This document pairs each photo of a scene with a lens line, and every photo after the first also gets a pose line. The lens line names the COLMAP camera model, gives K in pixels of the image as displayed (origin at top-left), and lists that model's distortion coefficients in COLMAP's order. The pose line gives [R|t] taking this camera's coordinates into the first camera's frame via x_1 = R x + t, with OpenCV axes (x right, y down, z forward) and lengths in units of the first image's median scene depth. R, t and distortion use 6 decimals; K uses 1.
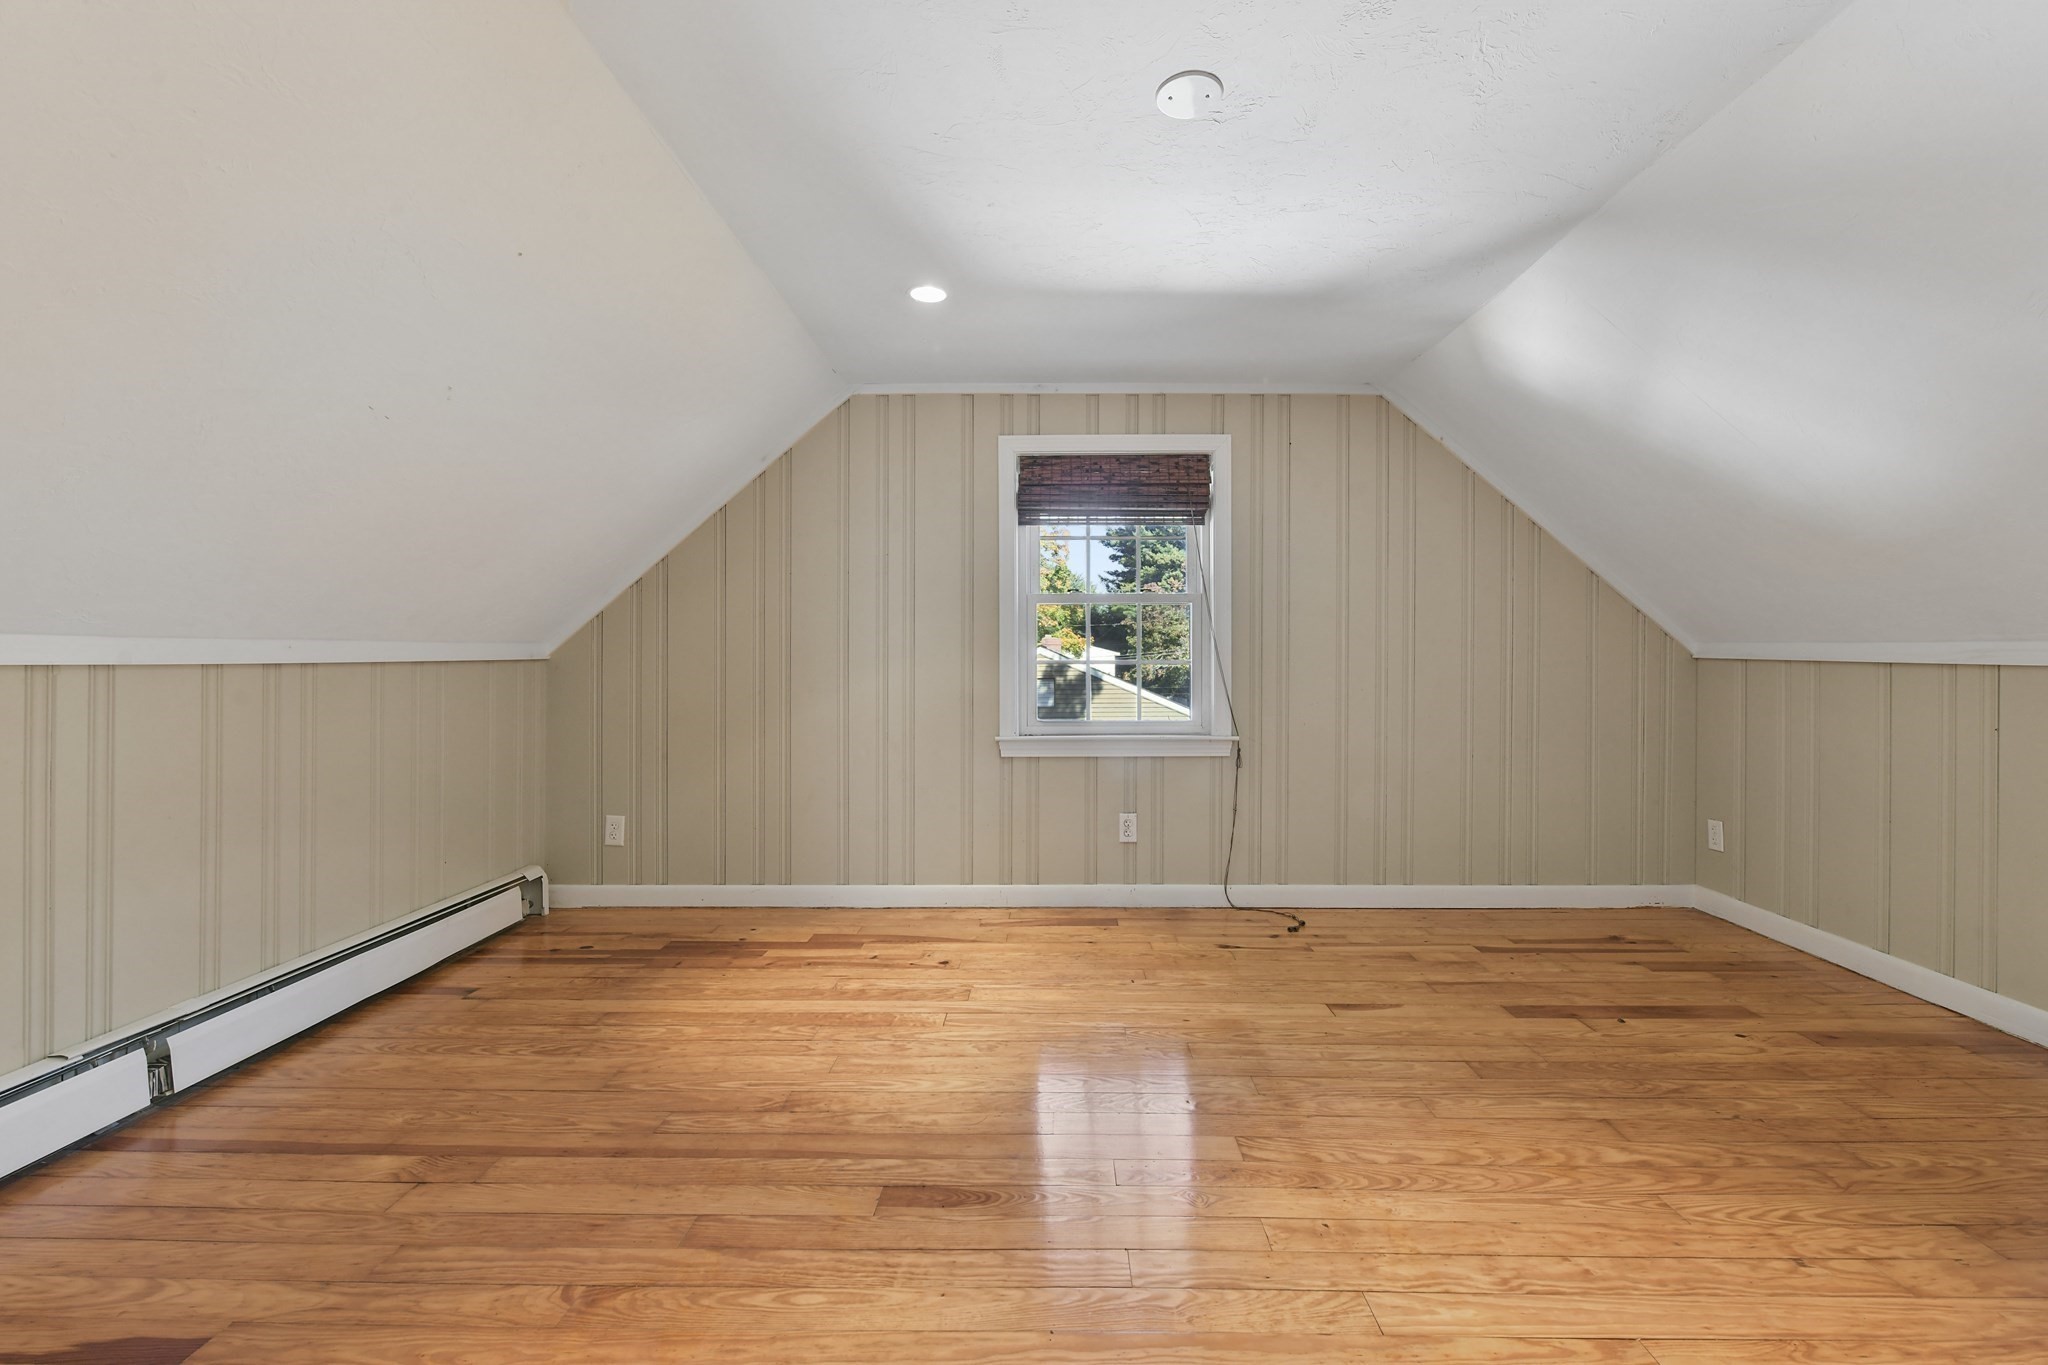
lens RADIAL K [[822.5, 0, 1028.2], [0, 822.5, 673.8], [0, 0, 1]] dist [-0.007991, -0.000553]
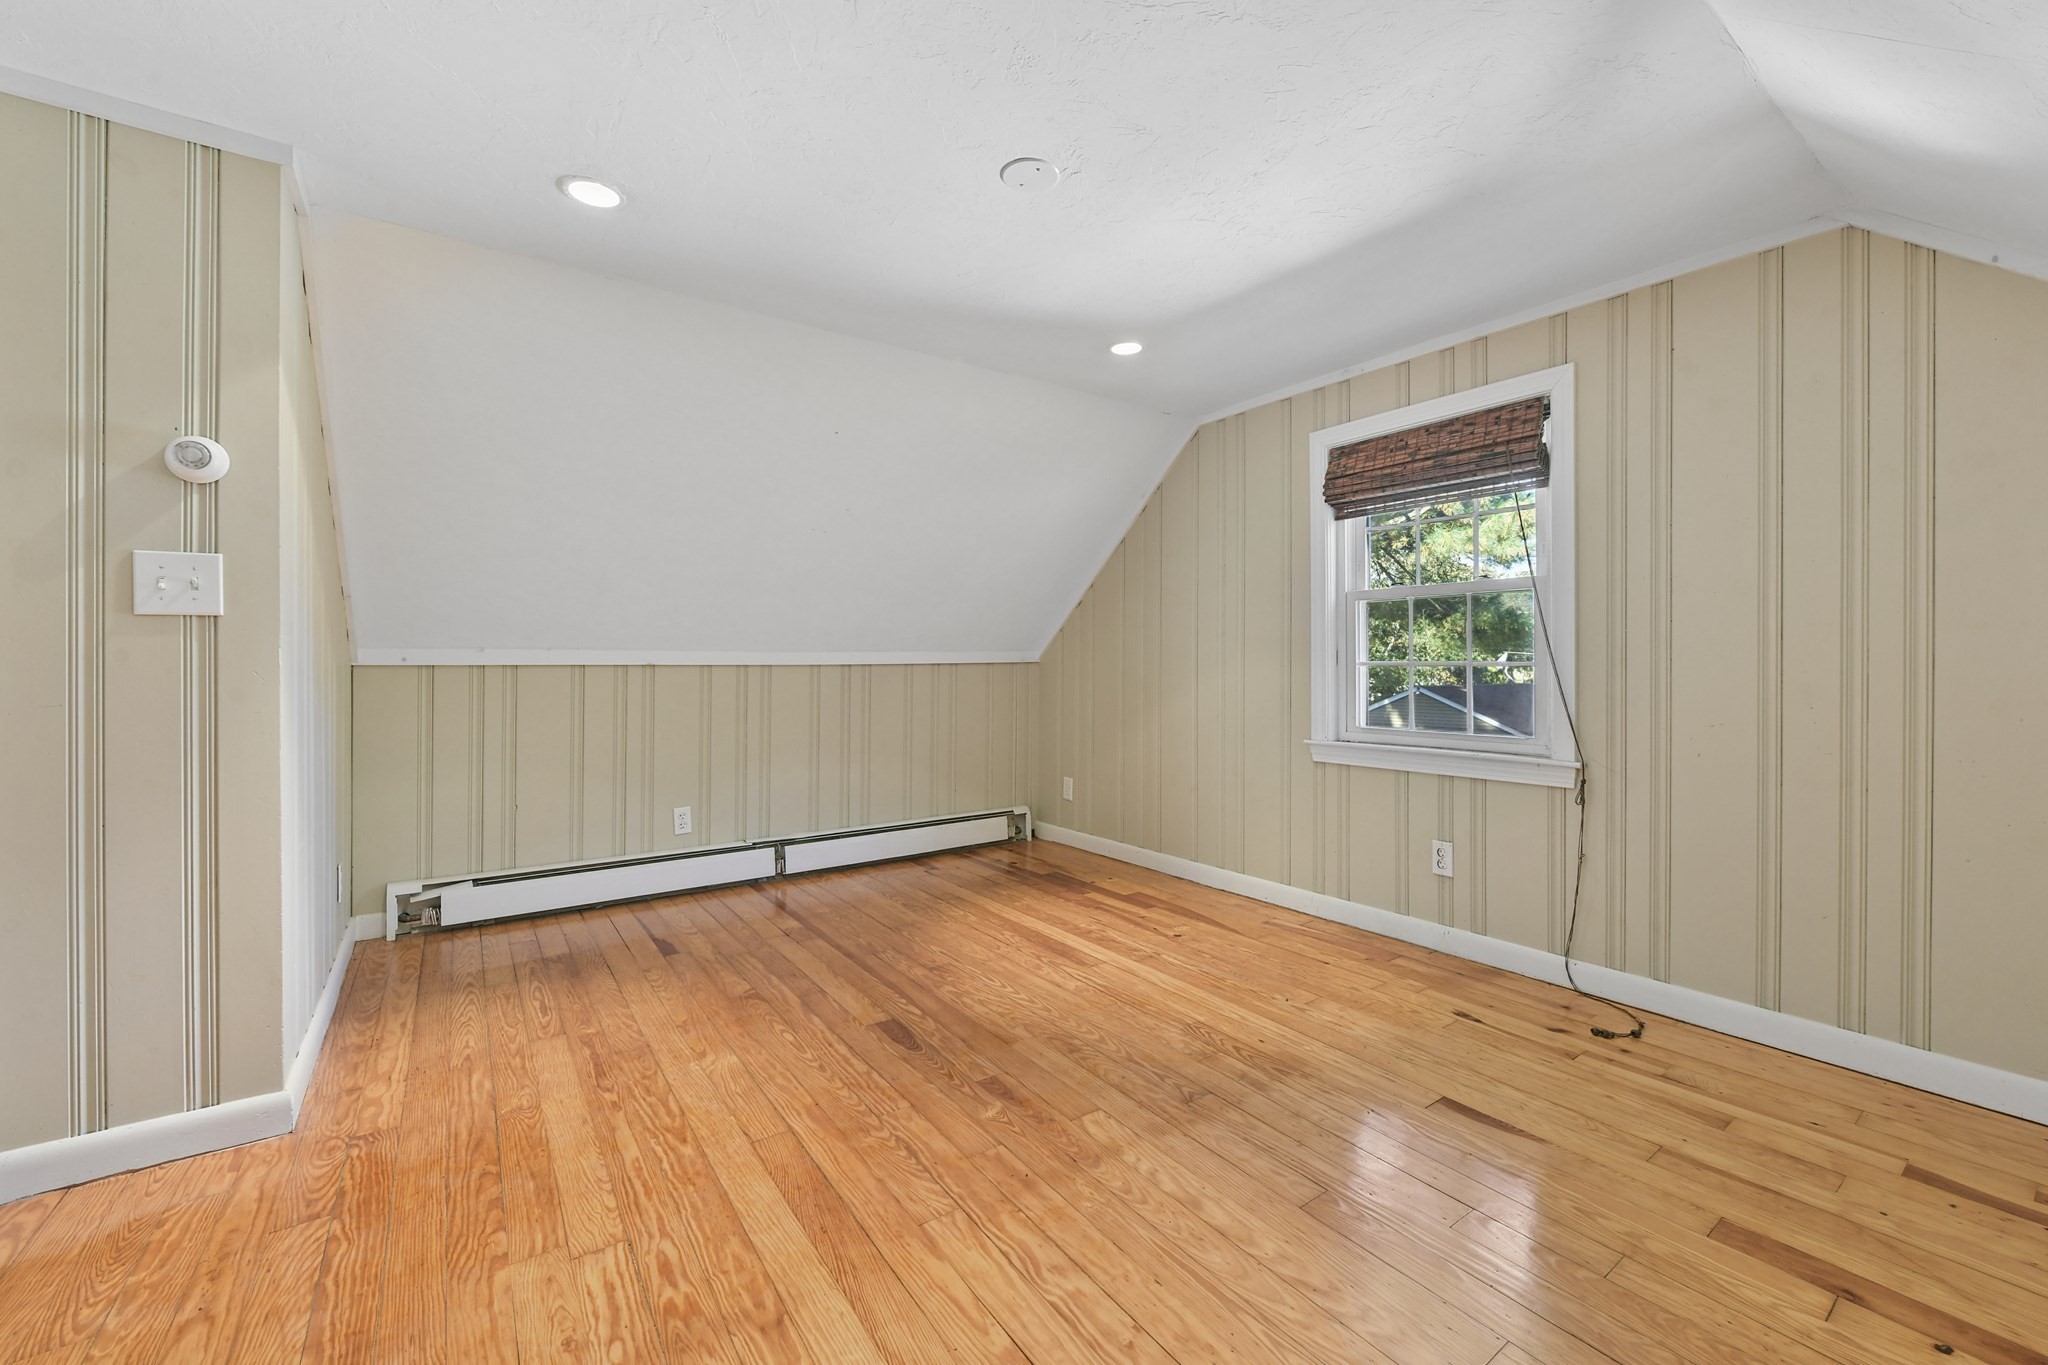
lens RADIAL K [[822.5, 0, 1036.2], [0, 822.5, 671.6], [0, 0, 1]] dist [-0.007991, -0.000553]
pose [[0.592405, 0.007253, -0.805608, 0.634014], [-0.012079, 0.999927, 0.000120, -0.001176], [0.805550, 0.009660, 0.592449, 0.177953]]
